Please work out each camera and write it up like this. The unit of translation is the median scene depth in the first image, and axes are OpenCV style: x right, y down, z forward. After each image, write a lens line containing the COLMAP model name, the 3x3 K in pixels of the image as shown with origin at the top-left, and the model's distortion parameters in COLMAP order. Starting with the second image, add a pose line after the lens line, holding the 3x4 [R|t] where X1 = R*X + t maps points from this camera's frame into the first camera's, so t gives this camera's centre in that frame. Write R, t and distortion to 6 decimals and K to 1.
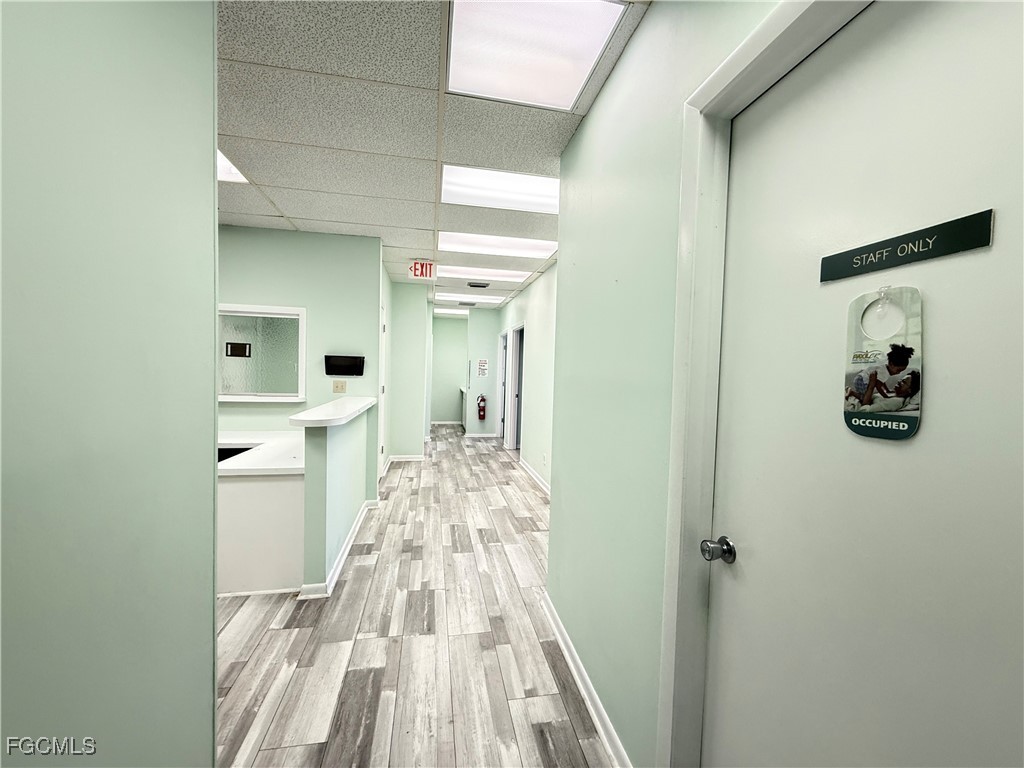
lens RADIAL K [[405.1, 0, 509.8], [0, 405.1, 383.4], [0, 0, 1]] dist [0.000995, -0.000420]
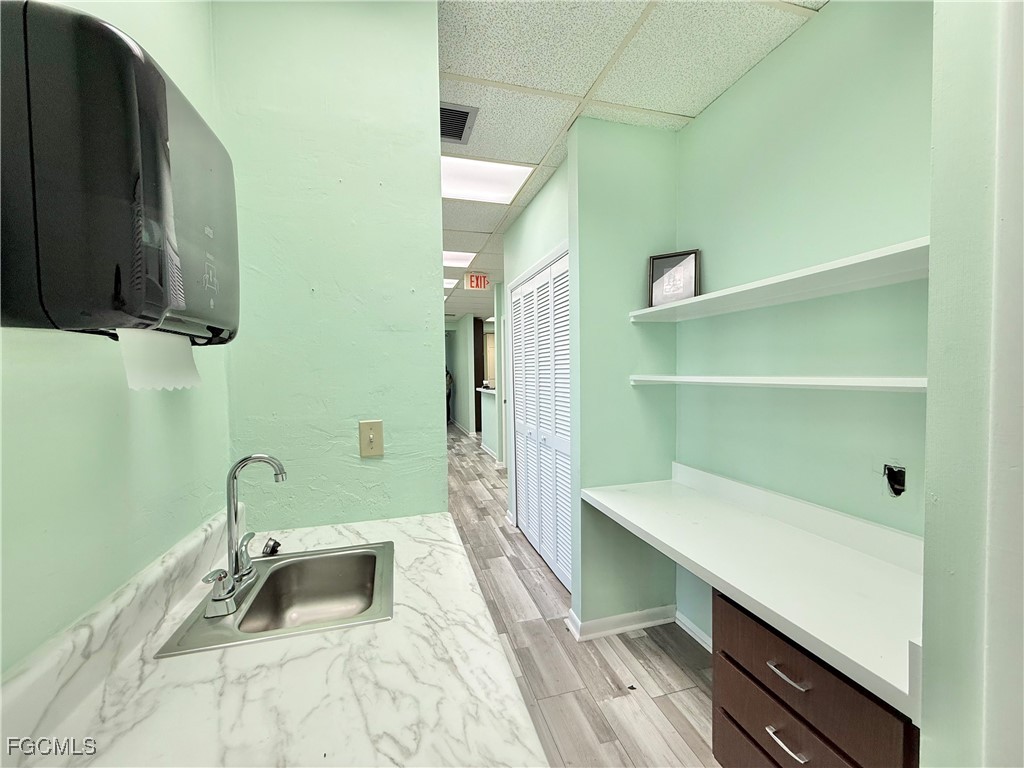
lens RADIAL K [[405.1, 0, 510.6], [0, 405.1, 386.4], [0, 0, 1]] dist [0.000995, -0.000420]
pose [[-0.996586, -0.012217, -0.081647, -0.260377], [-0.017241, 0.997982, 0.061111, -0.077329], [0.080736, 0.062310, -0.994786, 2.528905]]
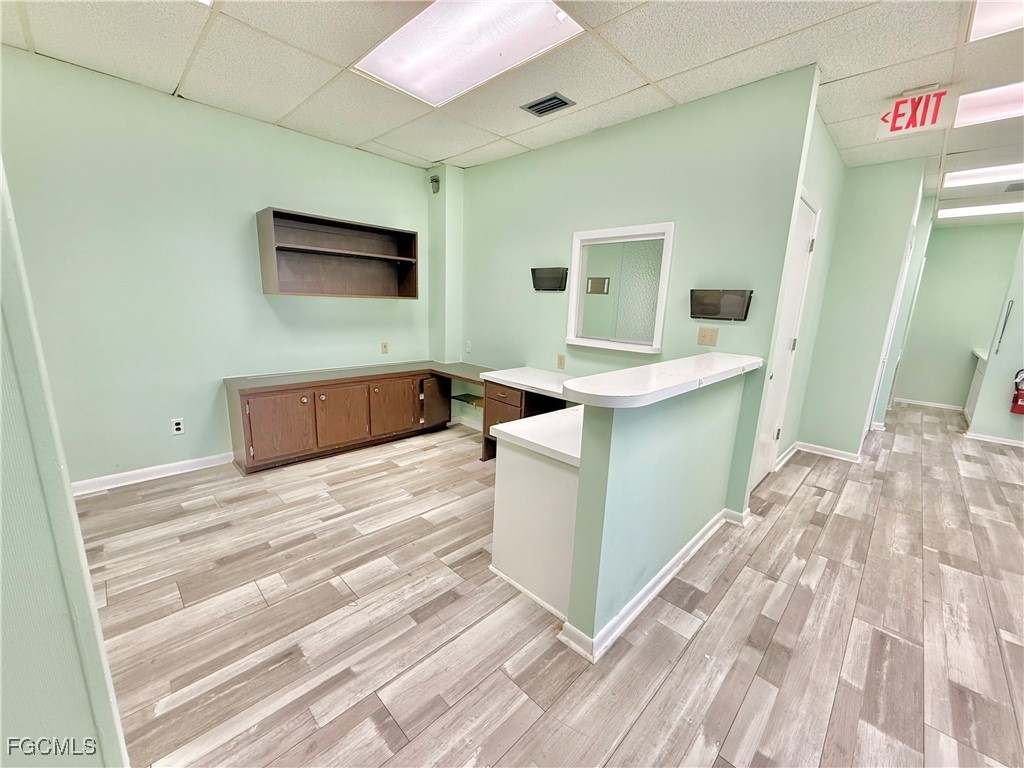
lens RADIAL K [[405.1, 0, 513.3], [0, 405.1, 384.9], [0, 0, 1]] dist [0.000995, -0.000420]
pose [[0.563493, 0.163287, -0.809823, -0.040695], [-0.048431, 0.985115, 0.164933, -0.008286], [0.824700, -0.053718, 0.563013, 0.344349]]
